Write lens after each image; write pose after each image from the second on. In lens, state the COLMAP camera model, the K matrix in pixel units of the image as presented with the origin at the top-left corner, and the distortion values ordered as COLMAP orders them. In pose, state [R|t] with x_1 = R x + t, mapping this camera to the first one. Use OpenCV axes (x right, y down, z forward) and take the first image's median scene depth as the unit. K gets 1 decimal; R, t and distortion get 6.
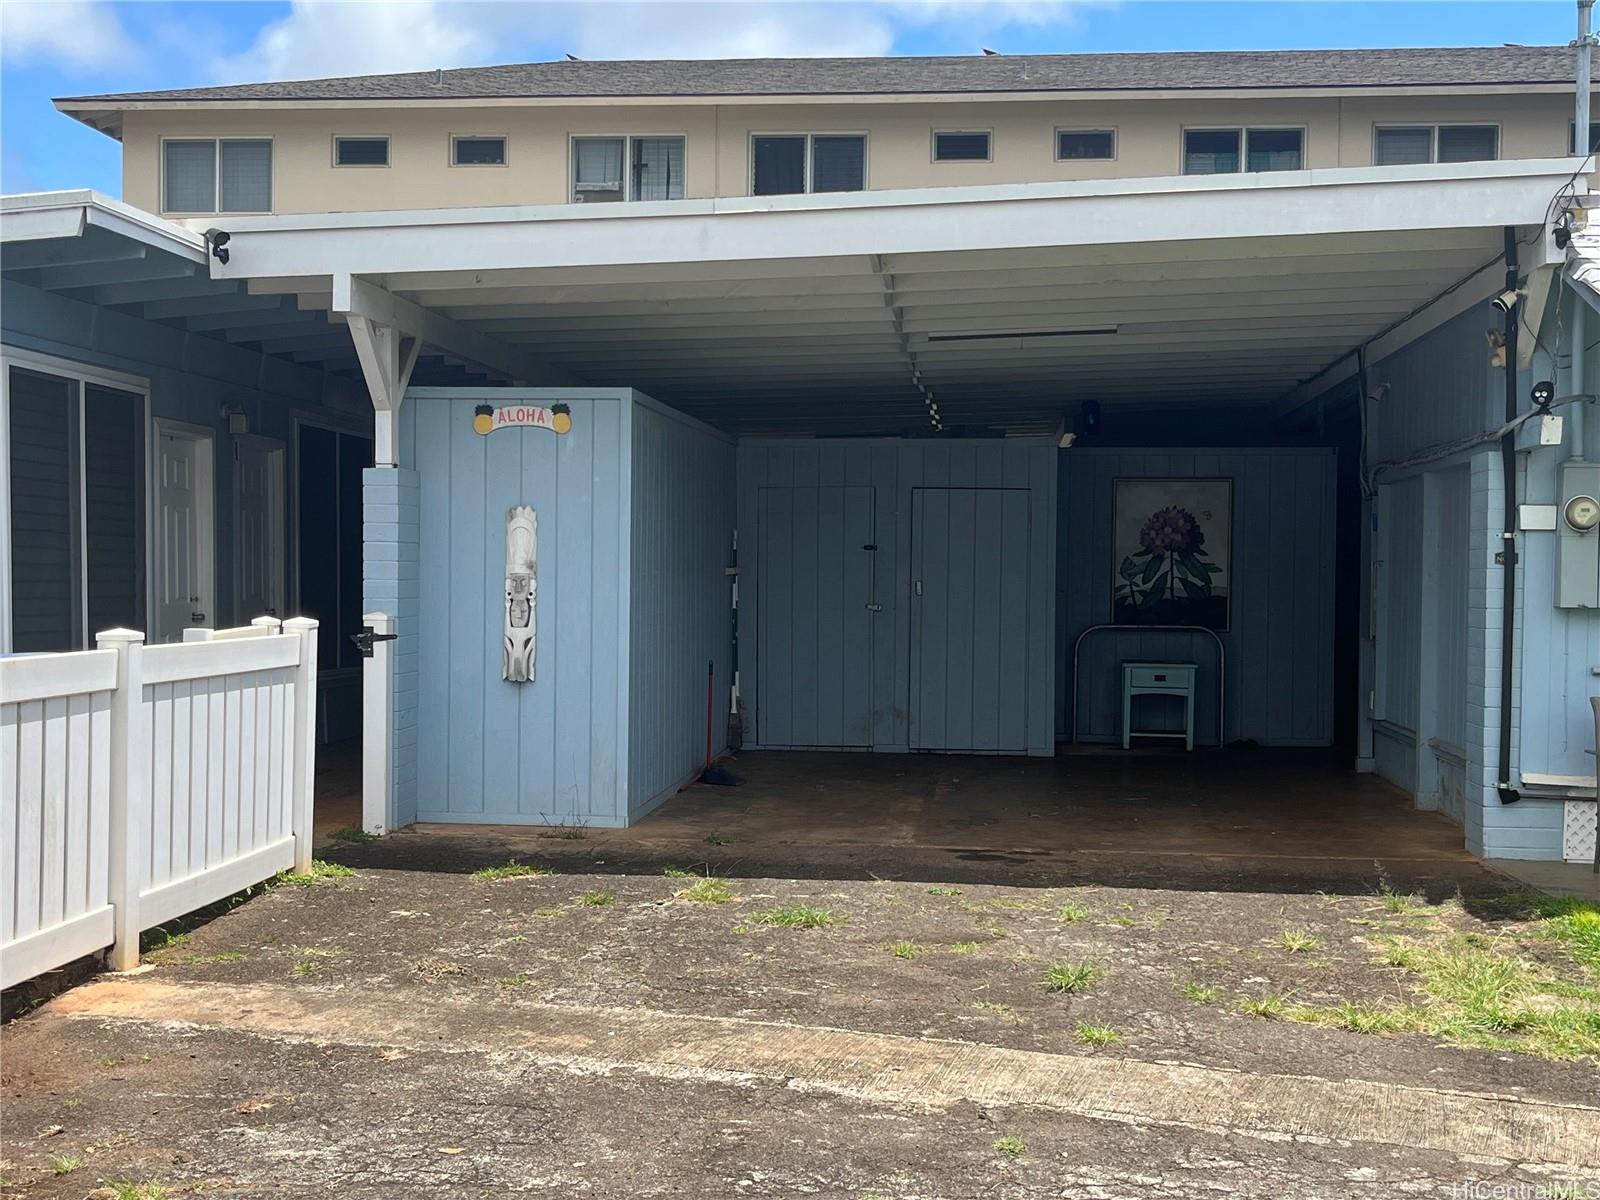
lens RADIAL K [[1945.0, 0, 802.4], [0, 1945.0, 607.1], [0, 0, 1]] dist [0.007252, 0.000000]
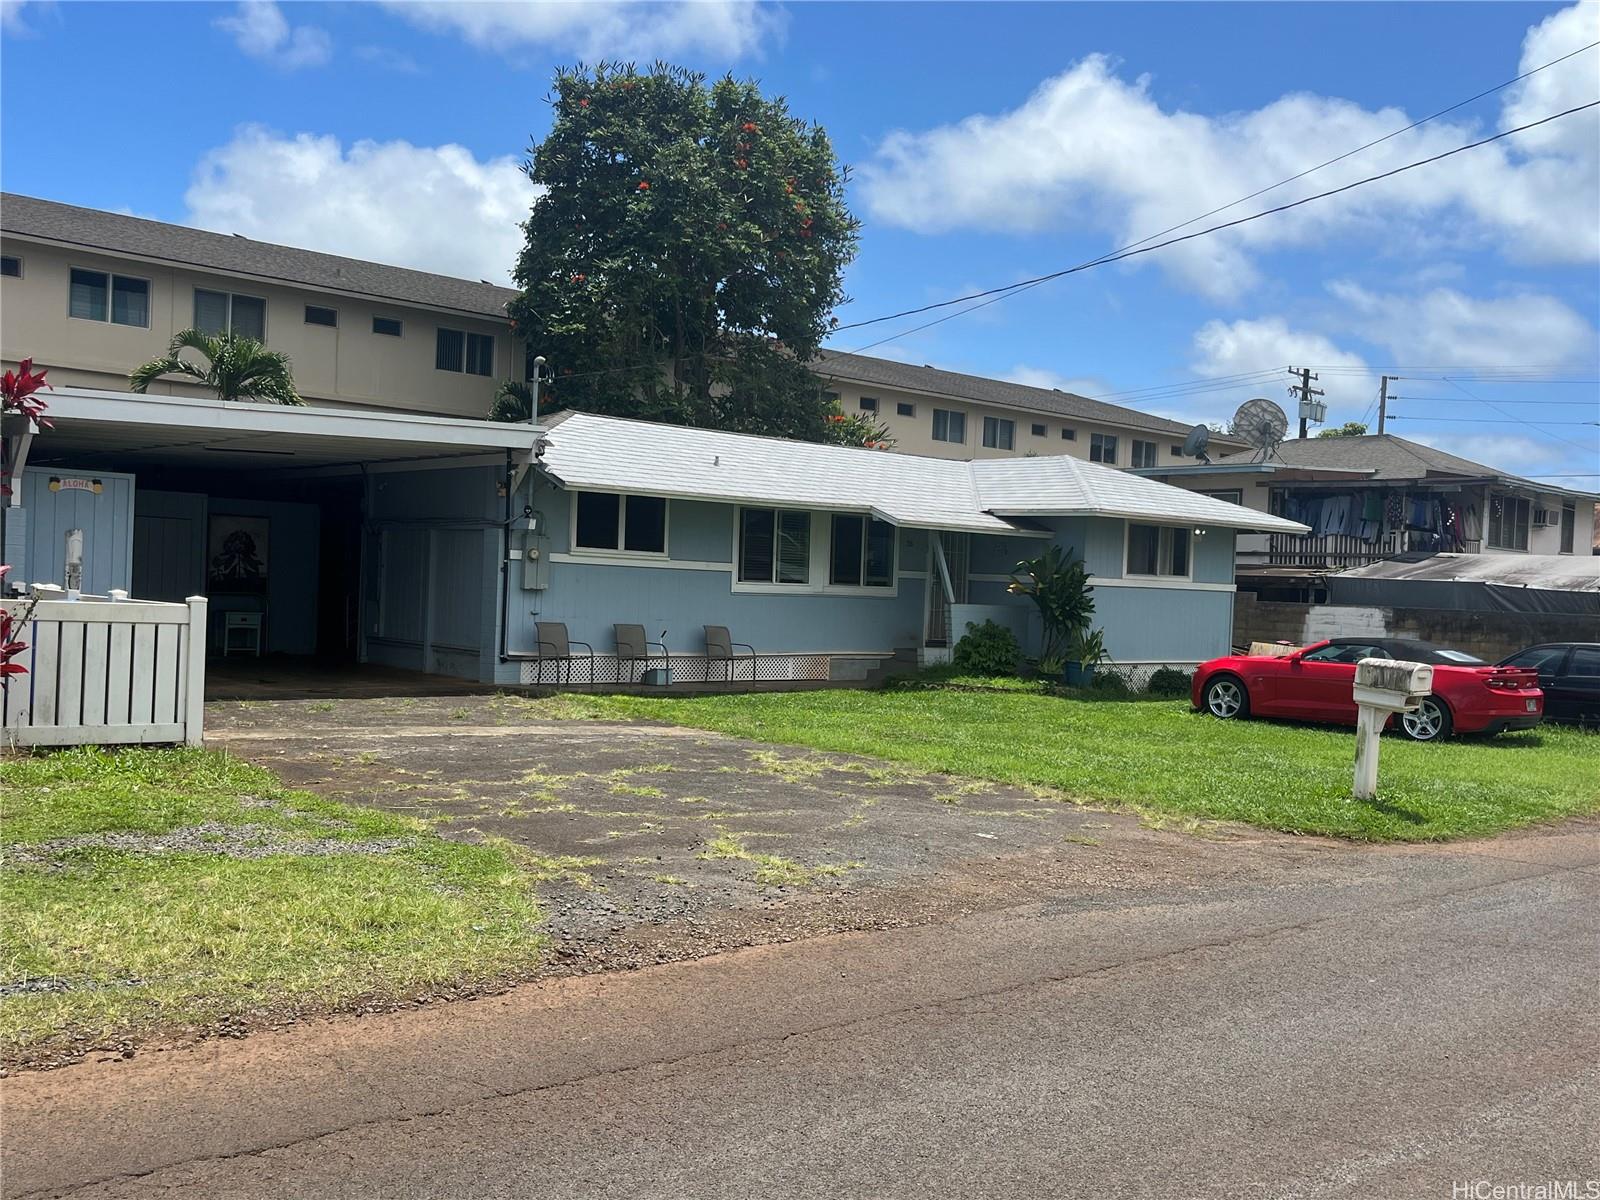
lens RADIAL K [[1495.3, 0, 806.0], [0, 1495.3, 601.0], [0, 0, 1]] dist [0.043903, 0.000000]
pose [[0.659825, 0.009527, 0.751359, -0.888177], [-0.020537, 0.999775, 0.005358, -0.002176], [-0.751138, -0.018966, 0.659872, -0.641356]]
